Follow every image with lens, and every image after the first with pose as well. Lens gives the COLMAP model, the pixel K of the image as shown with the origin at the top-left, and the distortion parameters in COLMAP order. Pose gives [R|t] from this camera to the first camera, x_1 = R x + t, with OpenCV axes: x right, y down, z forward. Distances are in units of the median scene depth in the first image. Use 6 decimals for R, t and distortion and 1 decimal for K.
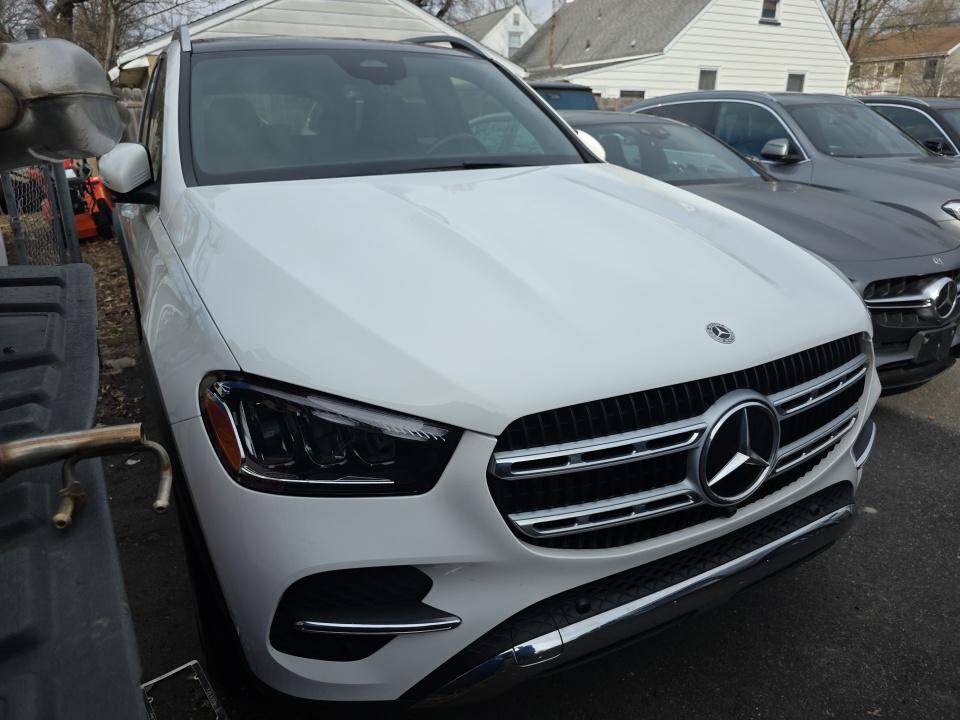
lens RADIAL K [[662.8, 0, 480.0], [0, 662.8, 360.0], [0, 0, 1]] dist [0.042774, -0.042818]
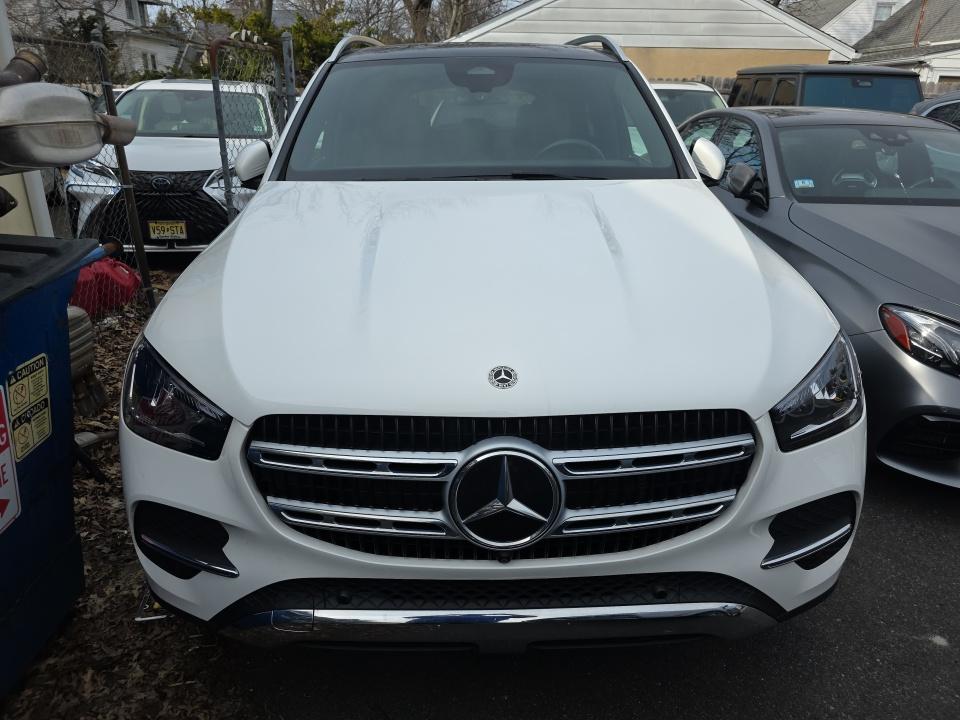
lens RADIAL K [[662.8, 0, 480.0], [0, 662.8, 360.0], [0, 0, 1]] dist [0.042774, -0.042818]
pose [[0.890864, 0.179135, -0.417459, 0.709901], [-0.168169, 0.983727, 0.063249, -0.117312], [0.421996, 0.013857, 0.906492, 0.092238]]
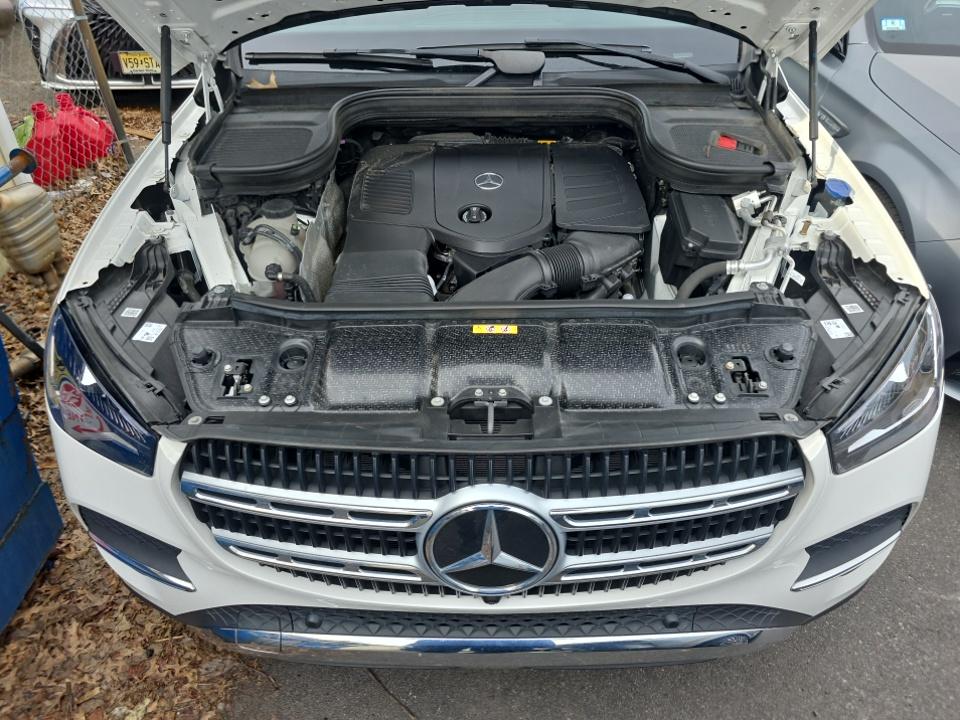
lens RADIAL K [[665.7, 0, 486.2], [0, 665.7, 368.6], [0, 0, 1]] dist [0.051775, -0.051495]
pose [[0.878570, 0.294866, -0.375725, 0.609158], [-0.170114, 0.928271, 0.330718, -0.327251], [0.446292, -0.226642, 0.865712, 0.333804]]
